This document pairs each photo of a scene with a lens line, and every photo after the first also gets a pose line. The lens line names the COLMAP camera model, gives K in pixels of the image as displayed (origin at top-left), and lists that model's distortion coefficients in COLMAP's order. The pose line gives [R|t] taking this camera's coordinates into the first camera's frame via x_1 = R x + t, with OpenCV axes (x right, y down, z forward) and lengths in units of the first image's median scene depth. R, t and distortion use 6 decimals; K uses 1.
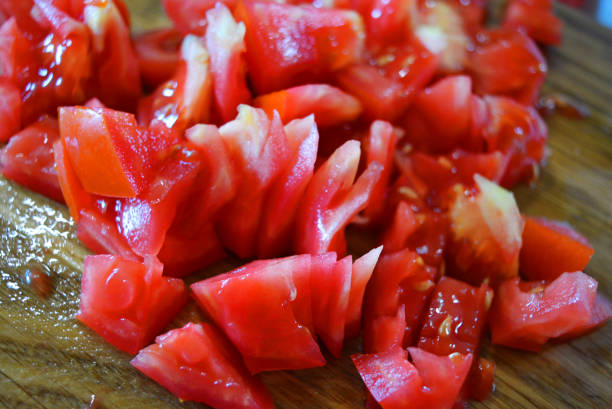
lens RADIAL K [[743.0, 0, 318.1], [0, 743.0, 218.0], [0, 0, 1]] dist [-0.018815, -0.009743]
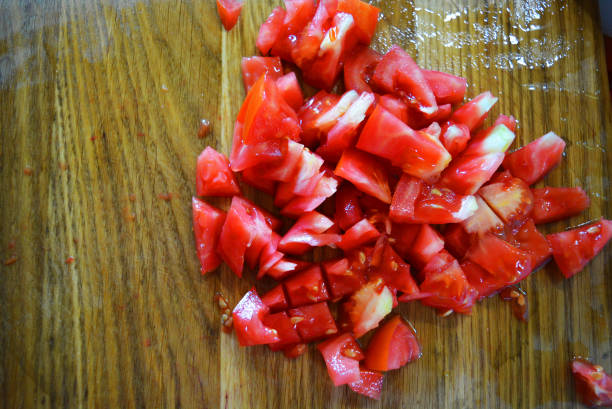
lens RADIAL K [[631.6, 0, 307.2], [0, 631.6, 220.0], [0, 0, 1]] dist [-0.028346, -0.004634]
pose [[0.551257, 0.799916, -0.237172, 0.362058], [-0.647825, 0.589504, 0.482501, -0.770880], [0.525774, -0.112336, 0.843174, -0.269468]]
